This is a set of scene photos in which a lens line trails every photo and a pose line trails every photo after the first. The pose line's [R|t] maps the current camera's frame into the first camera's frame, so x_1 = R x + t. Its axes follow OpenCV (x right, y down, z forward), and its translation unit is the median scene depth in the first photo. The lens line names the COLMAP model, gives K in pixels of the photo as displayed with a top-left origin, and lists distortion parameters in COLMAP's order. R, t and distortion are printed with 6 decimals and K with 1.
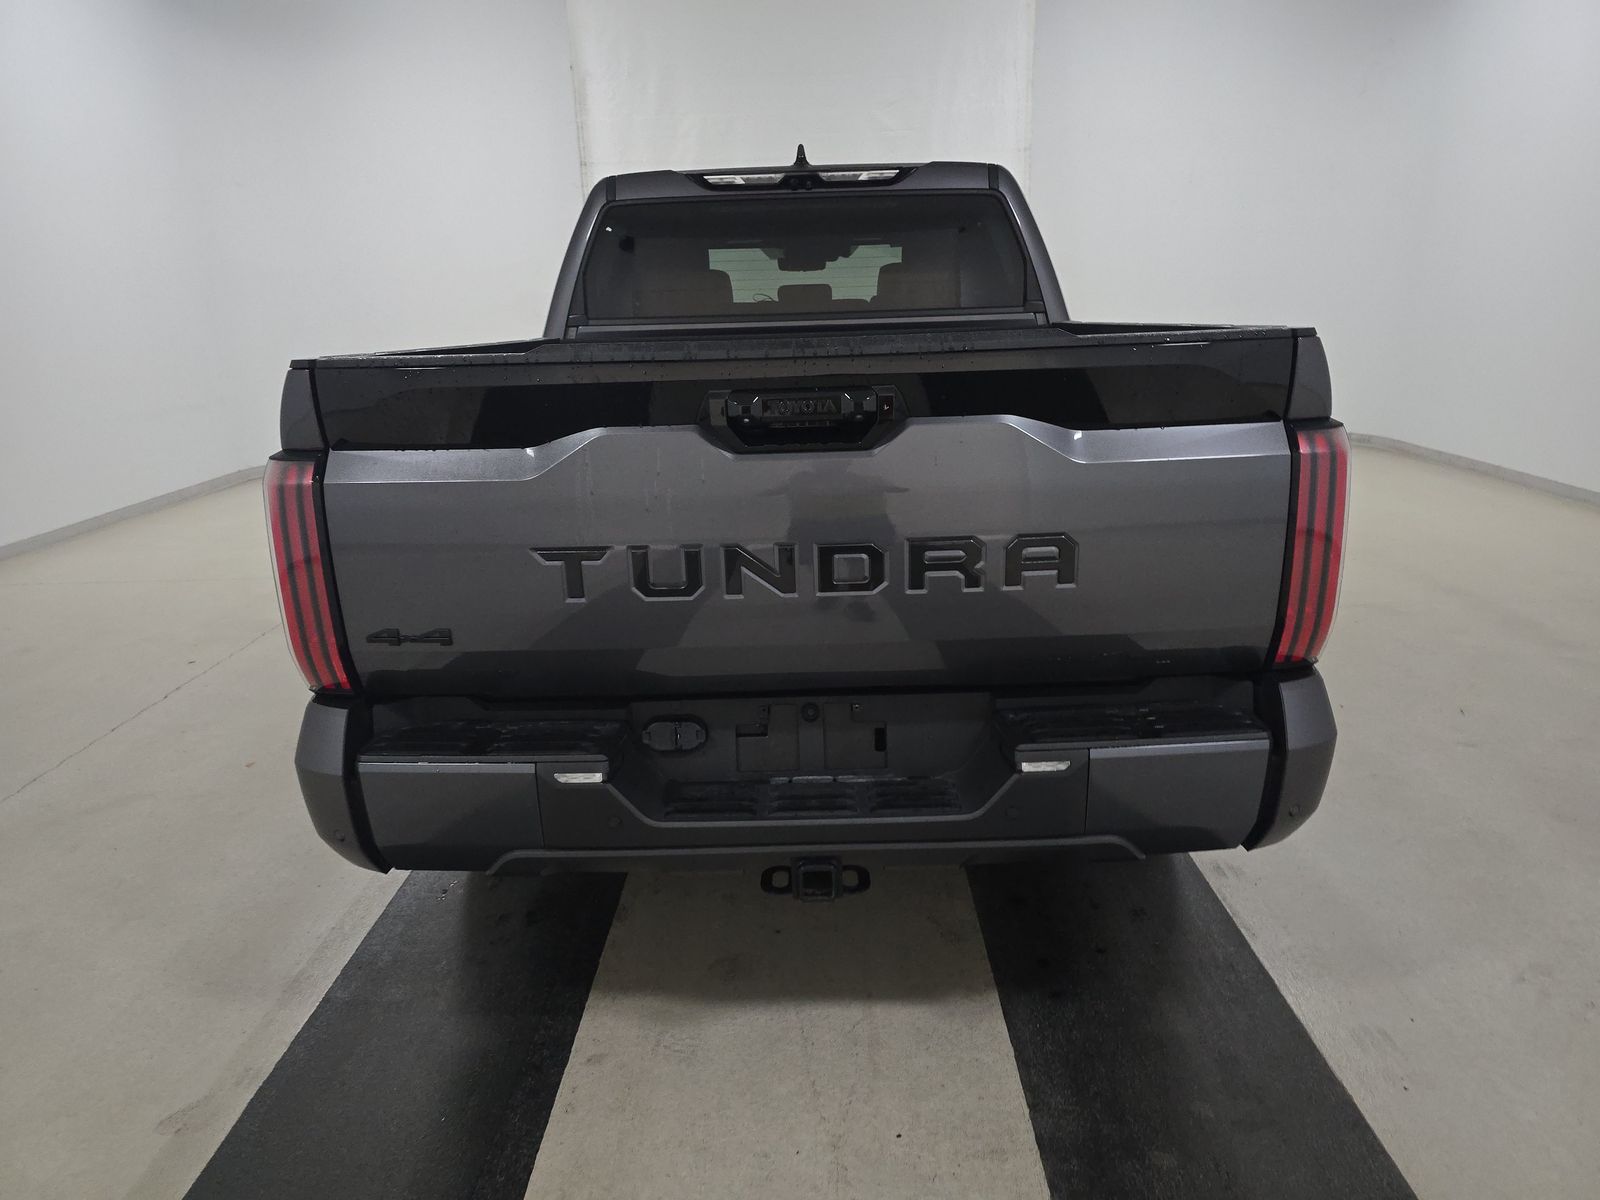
lens RADIAL K [[1082.8, 0, 803.1], [0, 1082.8, 604.9], [0, 0, 1]] dist [0.019078, -0.007040]
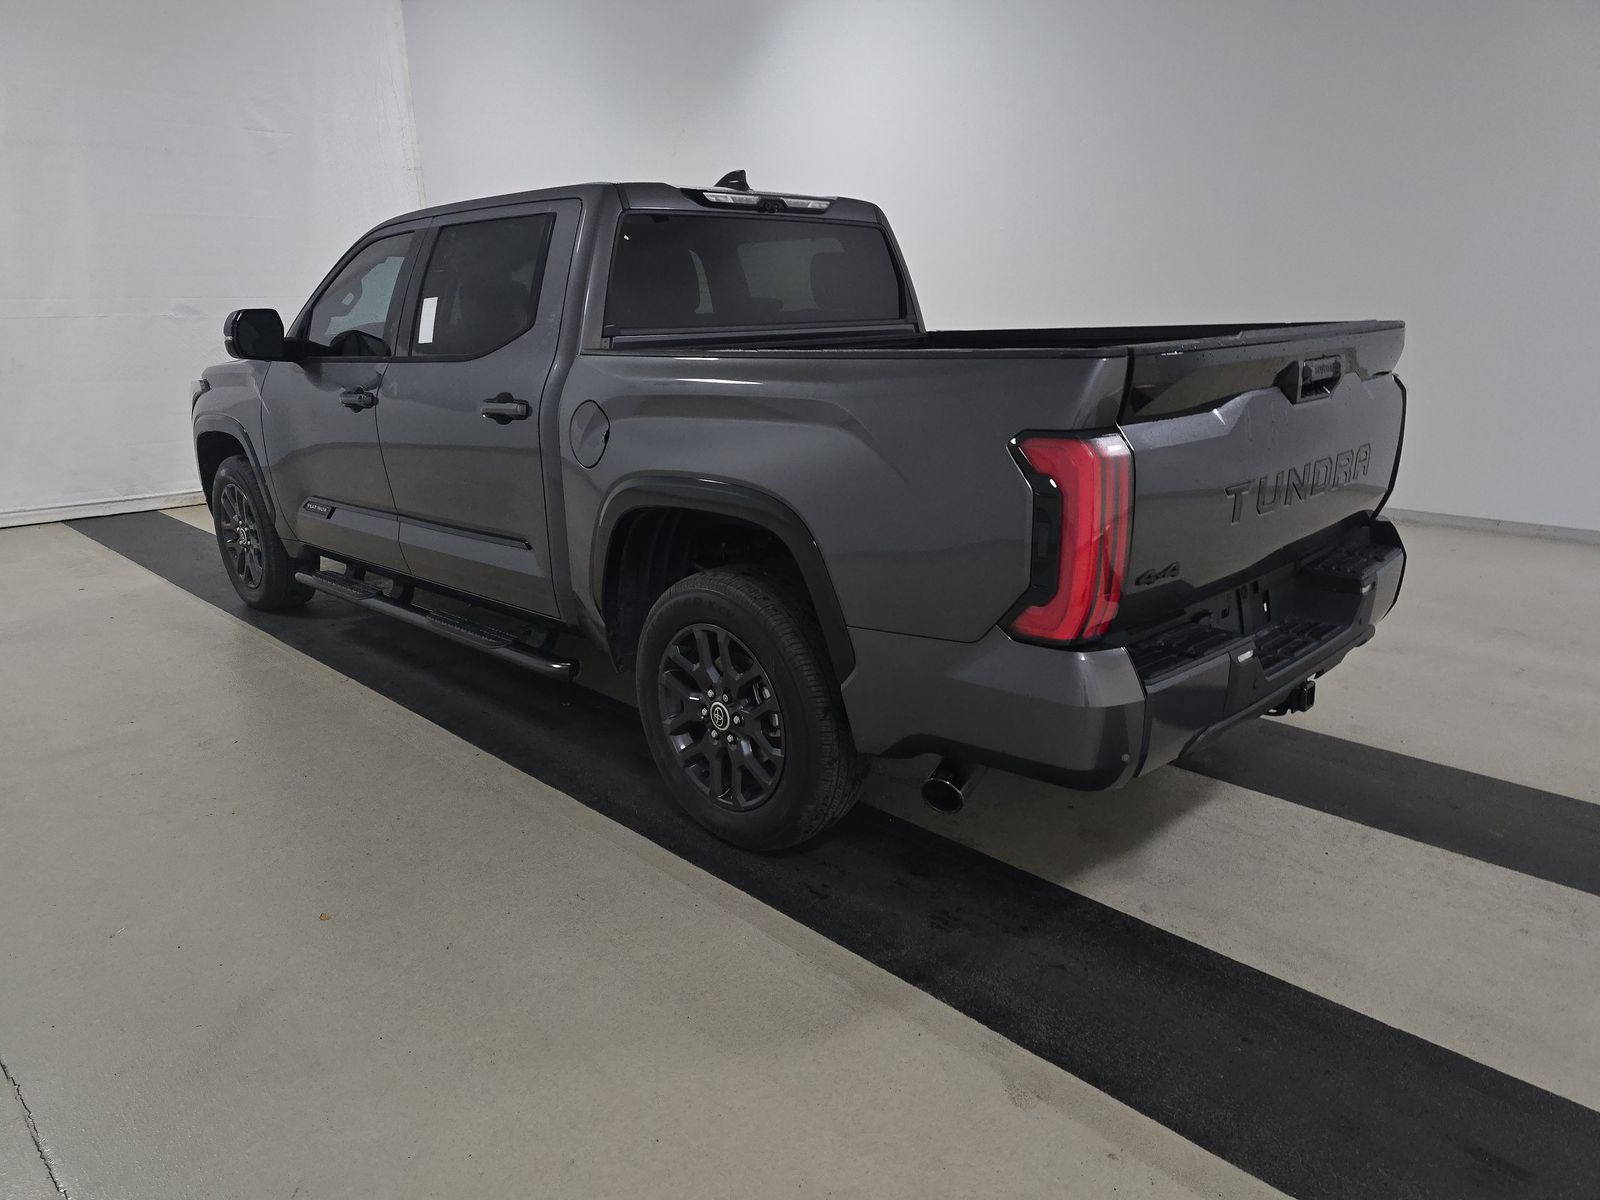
lens RADIAL K [[1074.0, 0, 800.0], [0, 1074.0, 600.0], [0, 0, 1]] dist [0.031206, -0.000748]
pose [[0.696068, -0.175497, 0.696197, -0.822391], [0.193528, 0.979637, 0.053455, -0.047138], [-0.691402, 0.097525, 0.715858, 0.227821]]
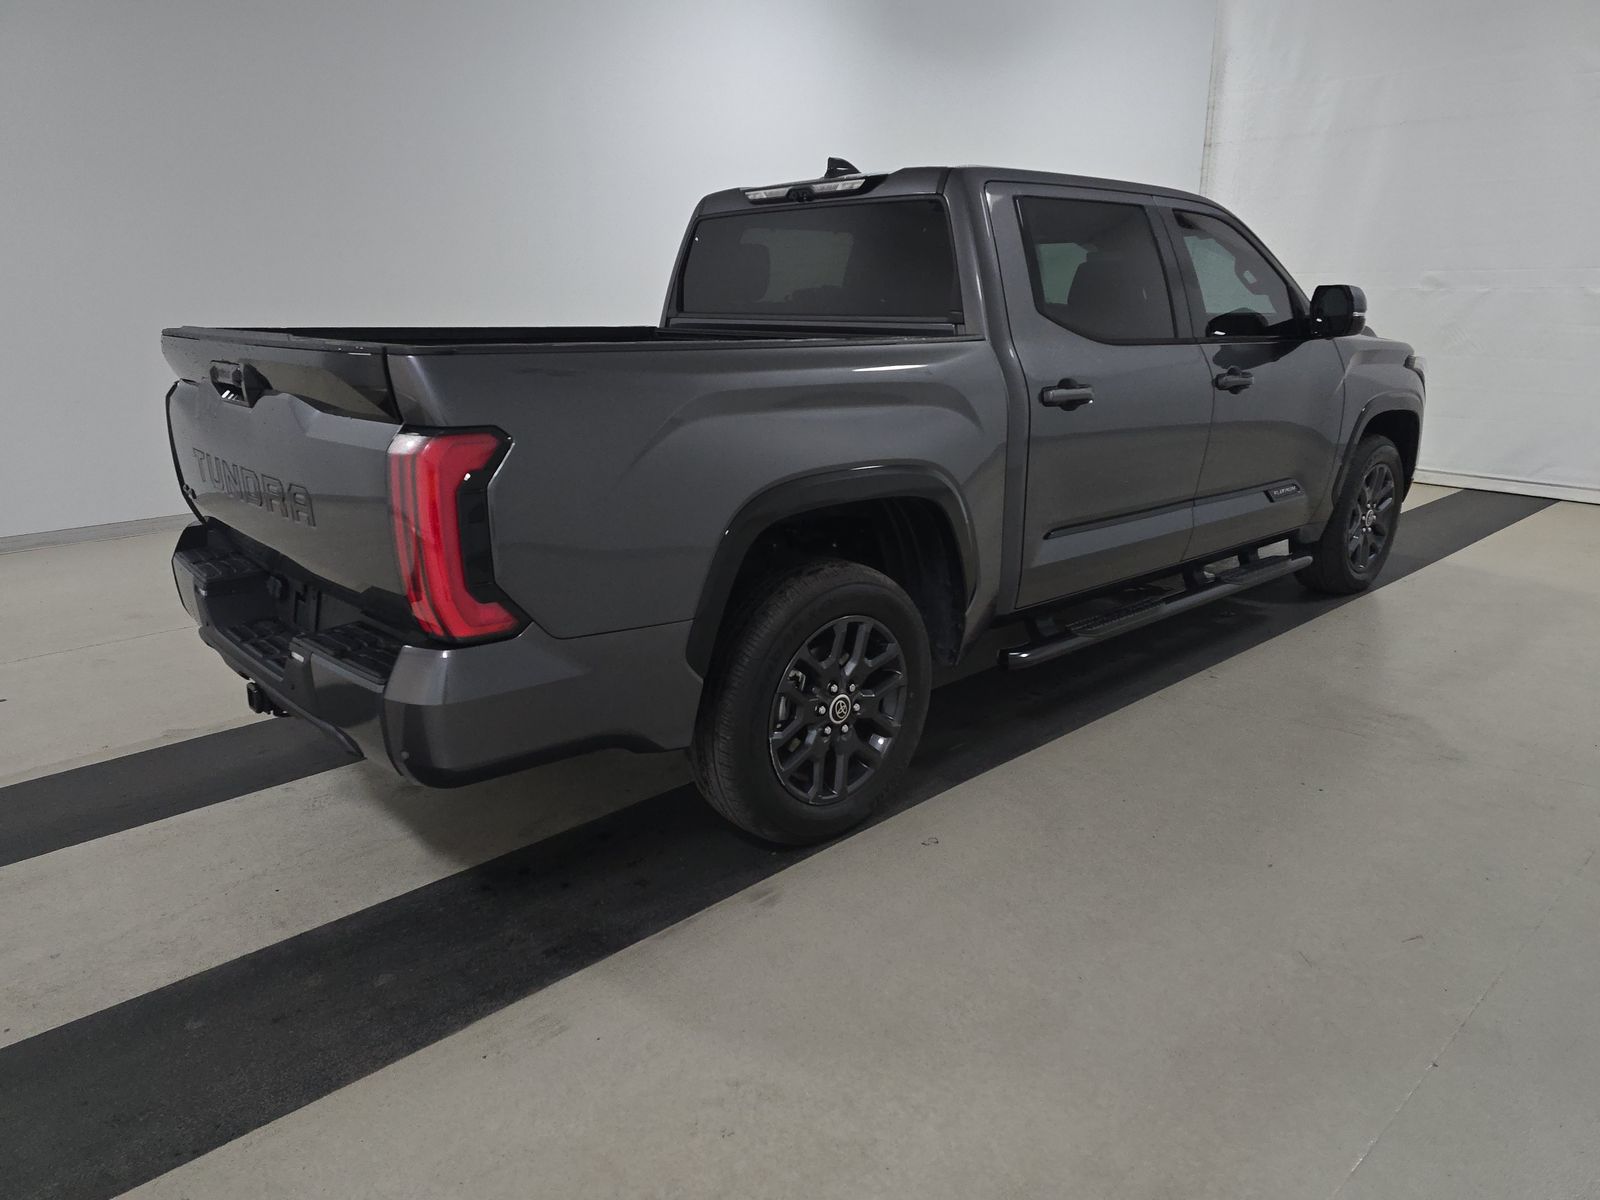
lens RADIAL K [[1074.0, 0, 800.0], [0, 1074.0, 600.0], [0, 0, 1]] dist [0.031206, -0.000748]
pose [[0.677186, 0.224904, -0.700598, 0.858586], [-0.212208, 0.971381, 0.106713, -0.107397], [0.704548, 0.076408, 0.705531, 0.259970]]
